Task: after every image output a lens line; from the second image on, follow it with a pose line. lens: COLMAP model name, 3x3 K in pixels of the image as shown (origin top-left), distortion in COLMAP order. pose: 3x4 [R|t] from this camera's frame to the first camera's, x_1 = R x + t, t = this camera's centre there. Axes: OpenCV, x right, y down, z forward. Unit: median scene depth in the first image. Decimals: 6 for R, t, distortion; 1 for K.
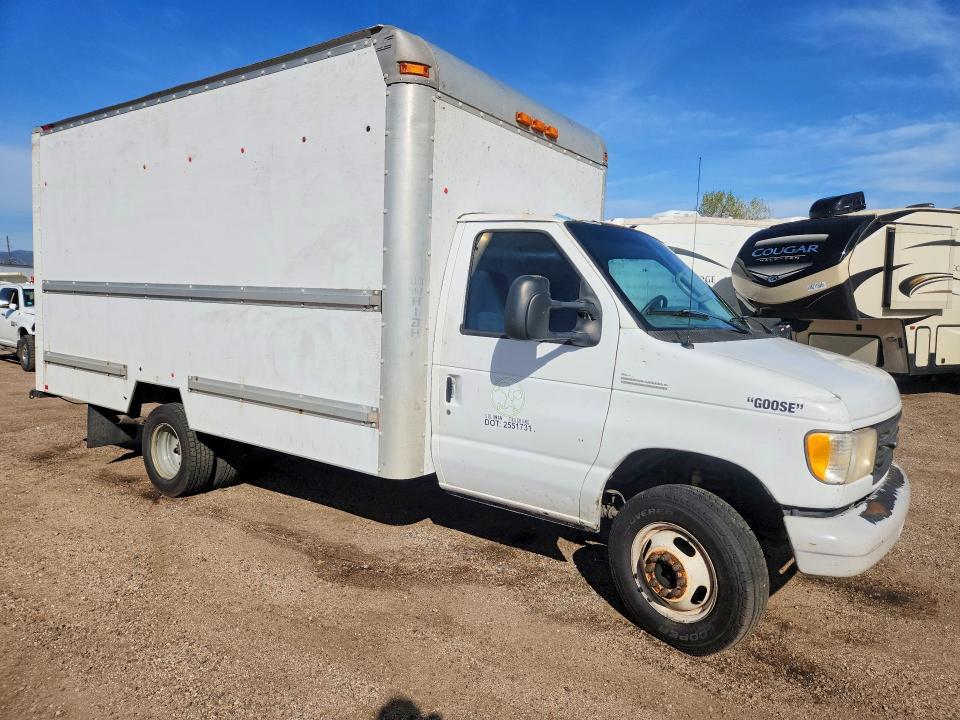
lens RADIAL K [[655.5, 0, 485.9], [0, 655.5, 354.1], [0, 0, 1]] dist [0.049274, -0.006571]
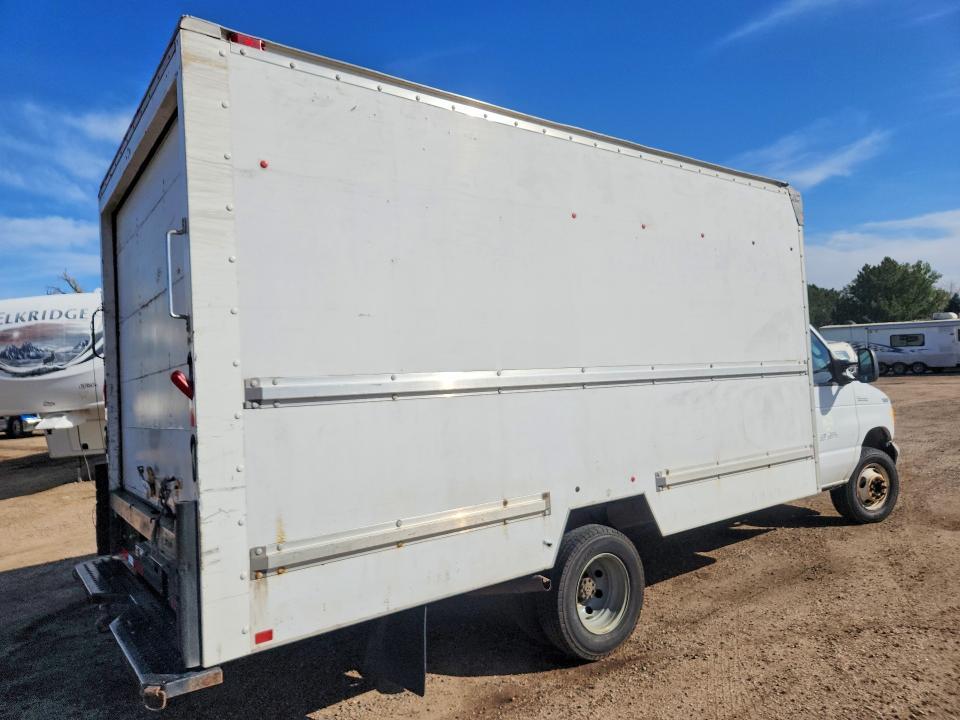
lens RADIAL K [[655.5, 0, 486.5], [0, 655.5, 361.1], [0, 0, 1]] dist [0.049274, -0.006571]
pose [[0.279830, -0.013779, 0.959951, -1.386883], [0.140867, 0.989664, -0.026857, -0.122652], [-0.949659, 0.142741, 0.278878, 1.000702]]
